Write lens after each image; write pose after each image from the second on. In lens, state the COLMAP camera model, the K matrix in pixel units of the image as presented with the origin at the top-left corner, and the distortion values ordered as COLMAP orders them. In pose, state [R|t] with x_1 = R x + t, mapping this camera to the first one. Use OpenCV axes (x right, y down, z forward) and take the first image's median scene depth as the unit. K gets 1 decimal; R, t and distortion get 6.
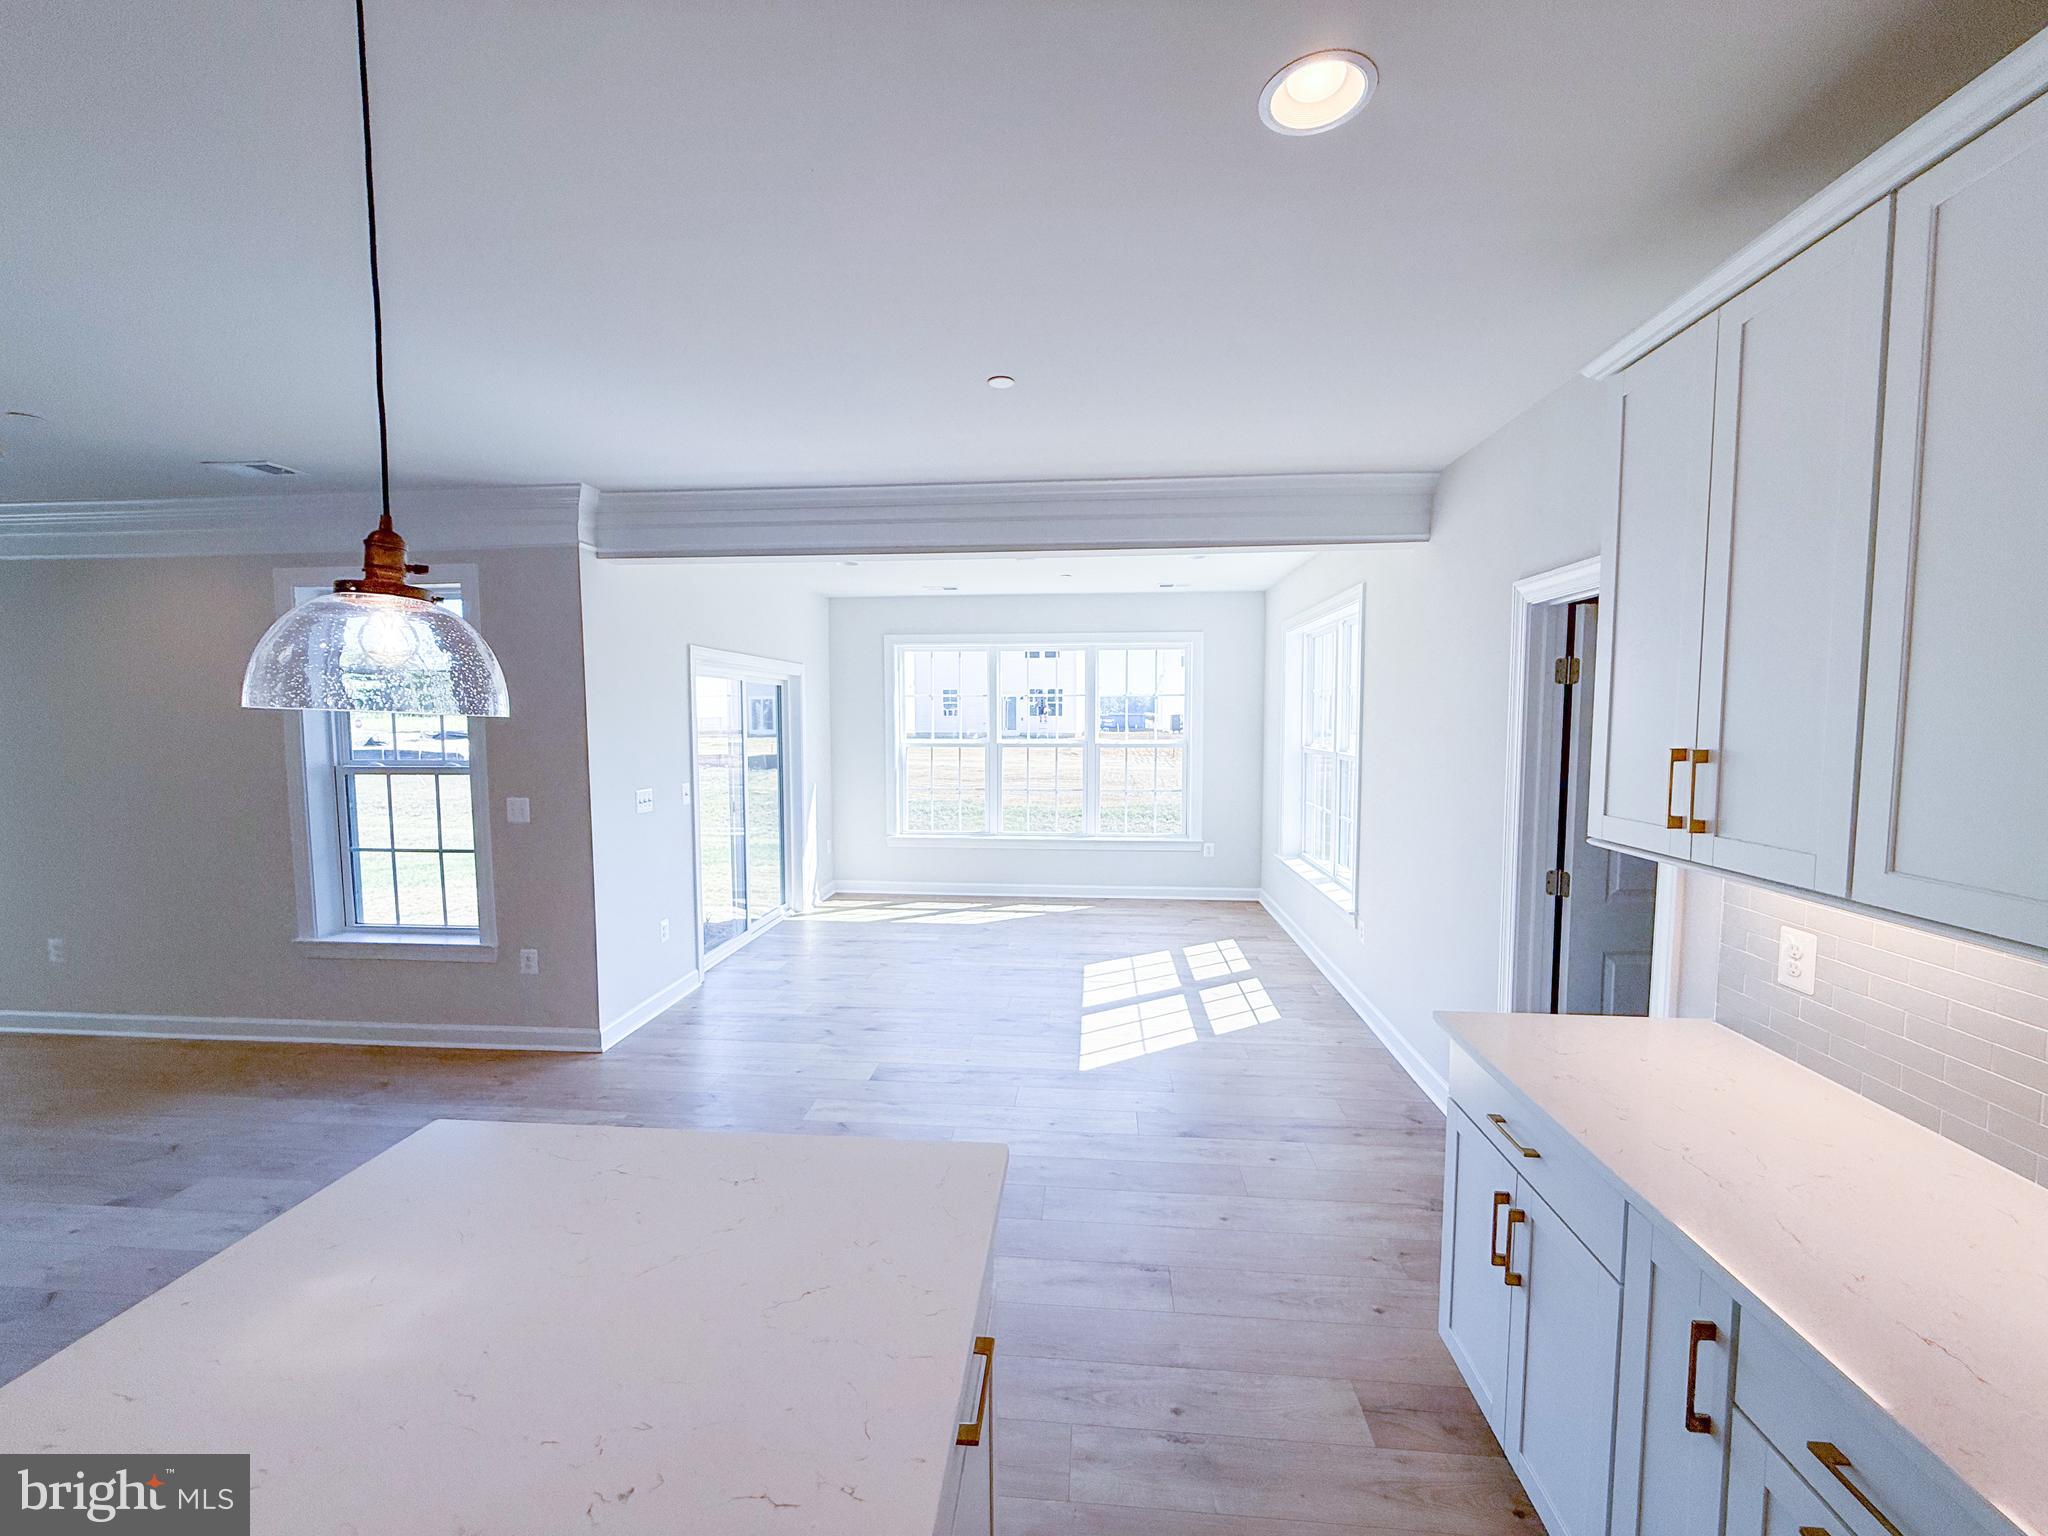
lens RADIAL K [[815.0, 0, 1022.2], [0, 815.0, 770.7], [0, 0, 1]] dist [0.000450, -0.000094]
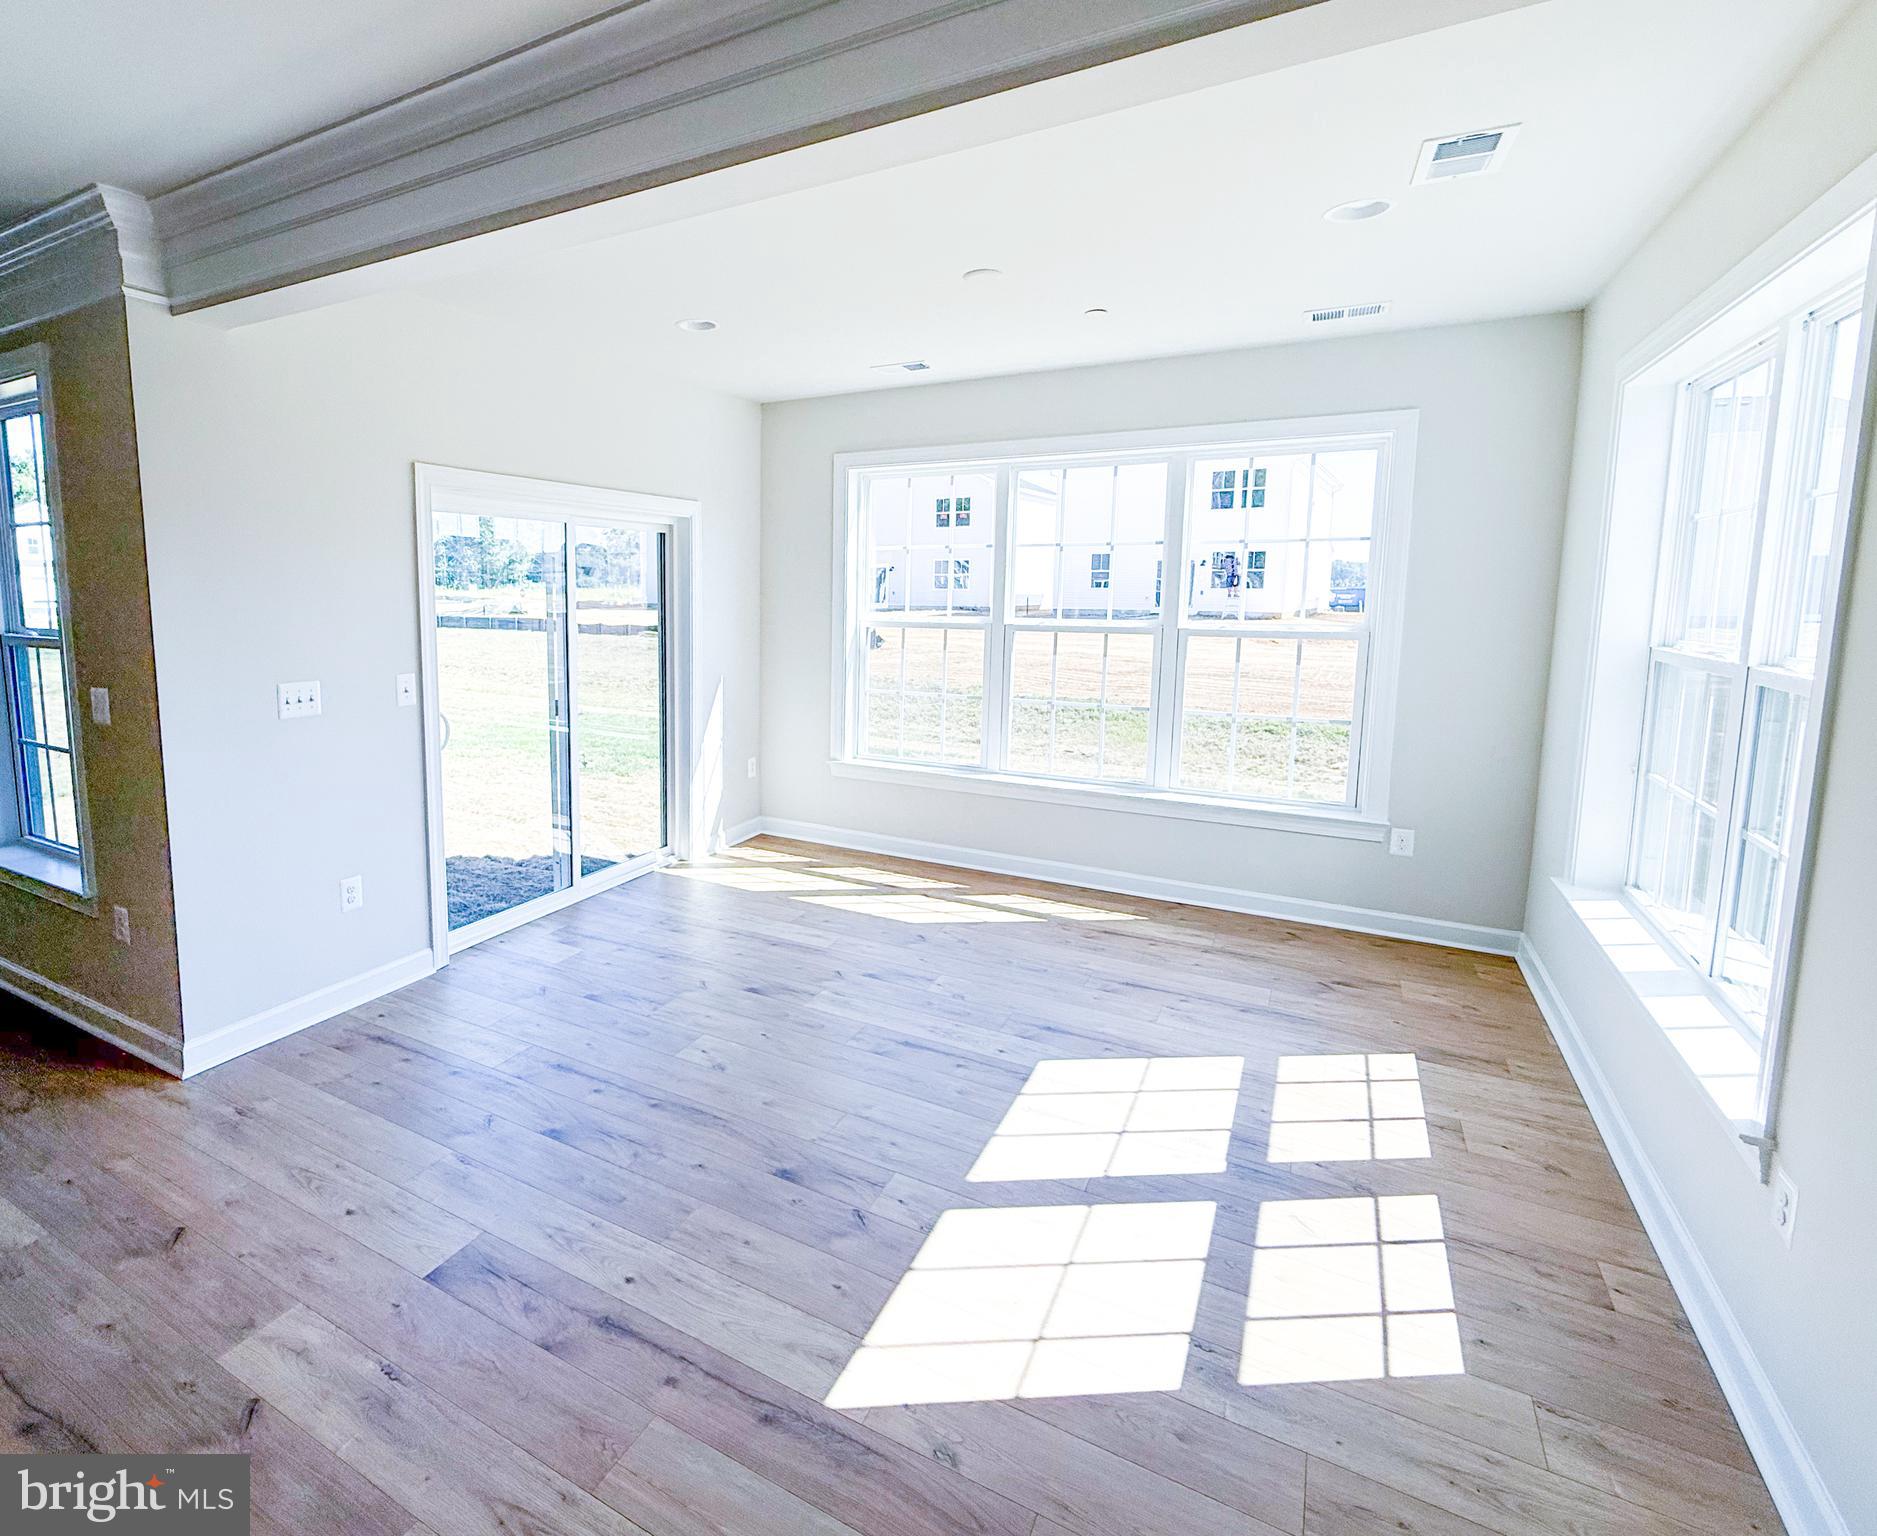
lens RADIAL K [[938.5, 0, 764.1], [0, 938.5, 697.4], [0, 0, 1]] dist [0.000447, 0.000803]
pose [[0.896370, 0.055531, -0.439815, 0.158078], [-0.034636, 0.997863, 0.055401, -0.015163], [0.441952, -0.034426, 0.896378, 0.377953]]
